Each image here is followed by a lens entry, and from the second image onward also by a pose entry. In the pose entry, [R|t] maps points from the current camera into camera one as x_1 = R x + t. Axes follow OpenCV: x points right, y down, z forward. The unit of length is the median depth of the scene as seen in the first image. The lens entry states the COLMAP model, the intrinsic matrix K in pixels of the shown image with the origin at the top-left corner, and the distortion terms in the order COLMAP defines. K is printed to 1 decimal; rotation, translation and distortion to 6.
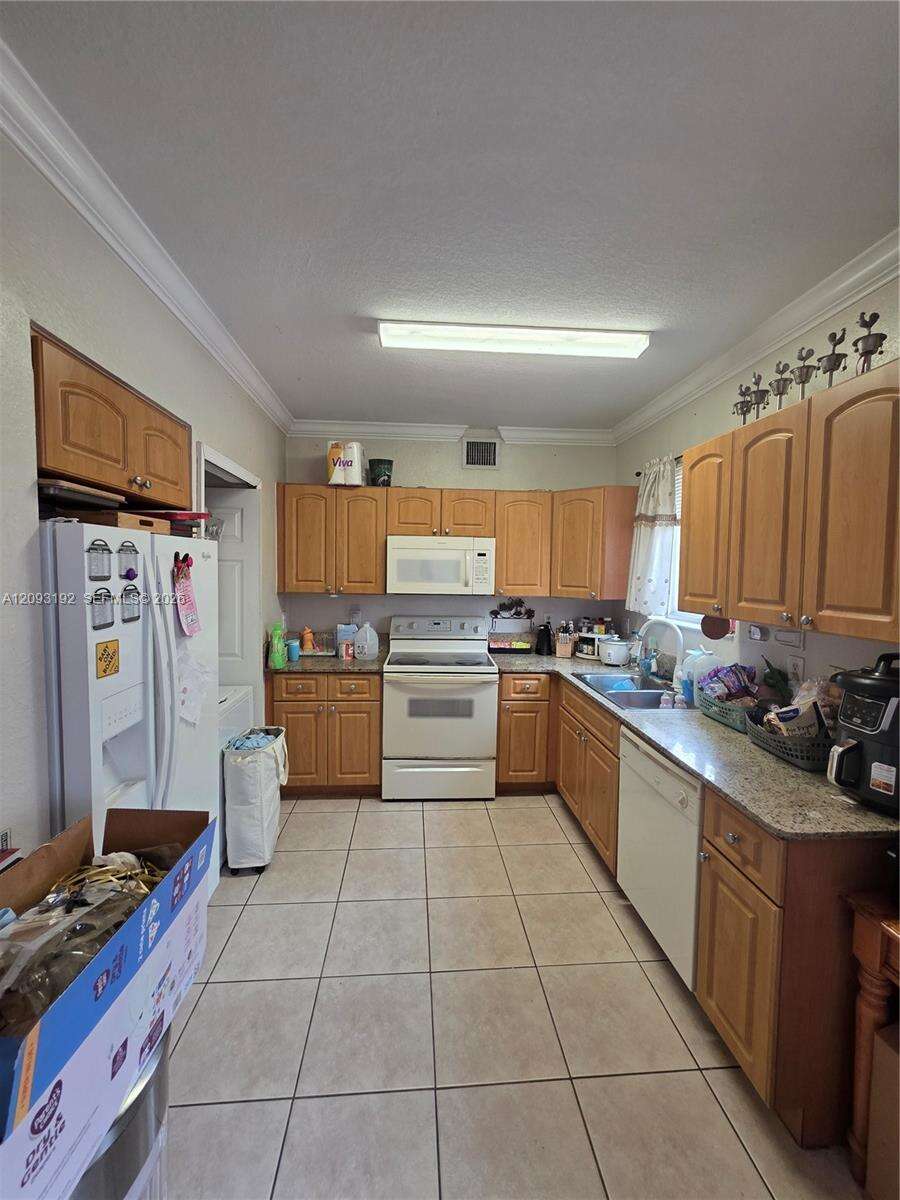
lens RADIAL K [[475.6, 0, 453.6], [0, 475.6, 594.9], [0, 0, 1]] dist [-0.000920, -0.000527]
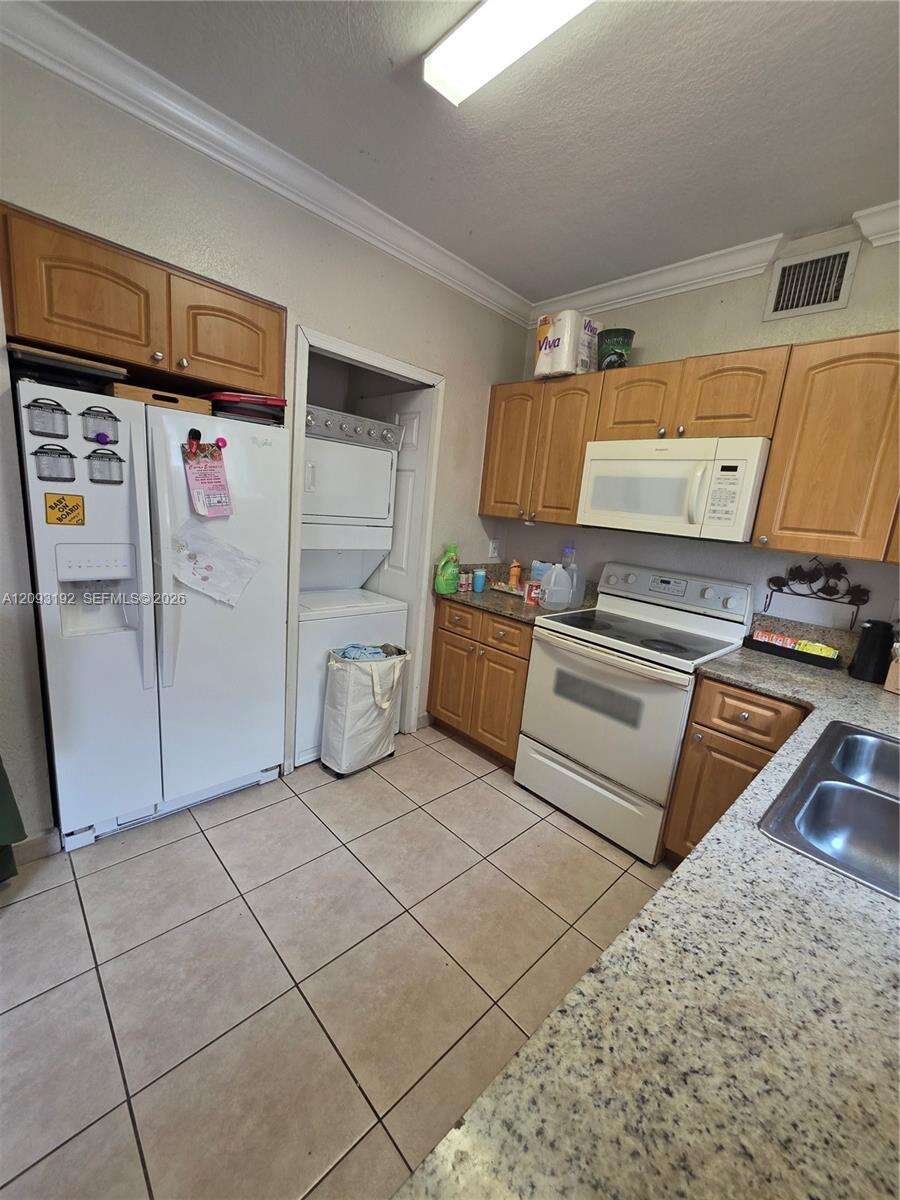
lens RADIAL K [[475.6, 0, 450.3], [0, 475.6, 602.3], [0, 0, 1]] dist [-0.000920, -0.000527]
pose [[0.636277, 0.198335, -0.745530, 0.315893], [-0.122489, 0.980101, 0.156199, 0.024871], [0.761674, -0.008067, 0.647910, 0.398475]]
